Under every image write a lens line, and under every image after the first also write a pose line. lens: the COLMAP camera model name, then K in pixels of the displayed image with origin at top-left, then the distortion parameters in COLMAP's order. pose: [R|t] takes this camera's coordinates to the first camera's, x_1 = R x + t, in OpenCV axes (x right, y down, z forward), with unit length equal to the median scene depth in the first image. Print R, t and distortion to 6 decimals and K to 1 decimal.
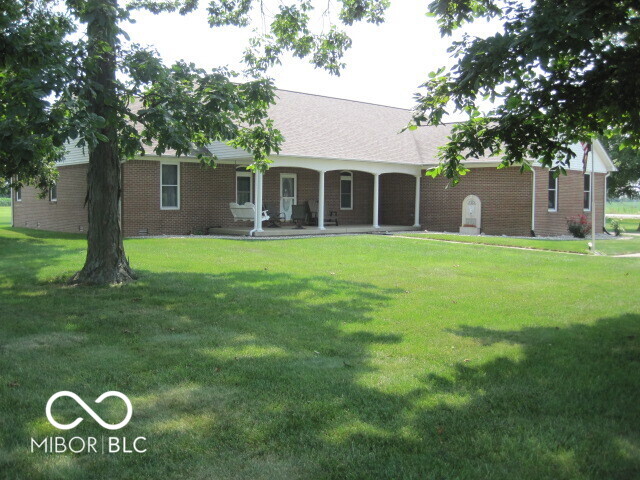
lens RADIAL K [[652.4, 0, 320.0], [0, 652.4, 240.0], [0, 0, 1]] dist [-0.207062, 0.007203]
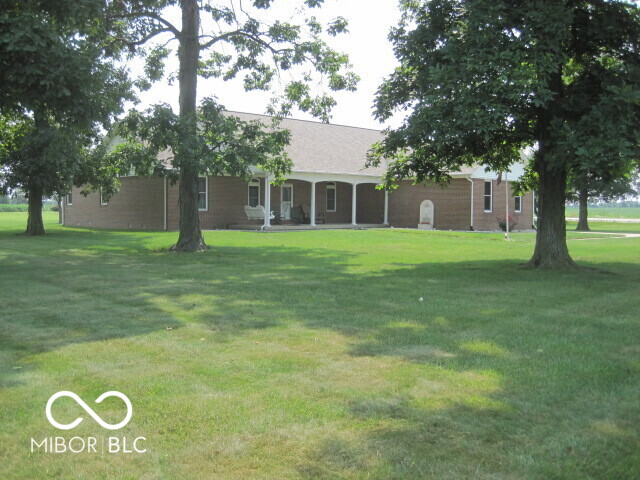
lens RADIAL K [[652.4, 0, 320.0], [0, 652.4, 240.0], [0, 0, 1]] dist [-0.207062, 0.007203]
pose [[0.999629, -0.002295, 0.027127, -0.033717], [0.002554, 0.999951, -0.009518, 0.043222], [-0.027104, 0.009584, 0.999587, -0.566099]]
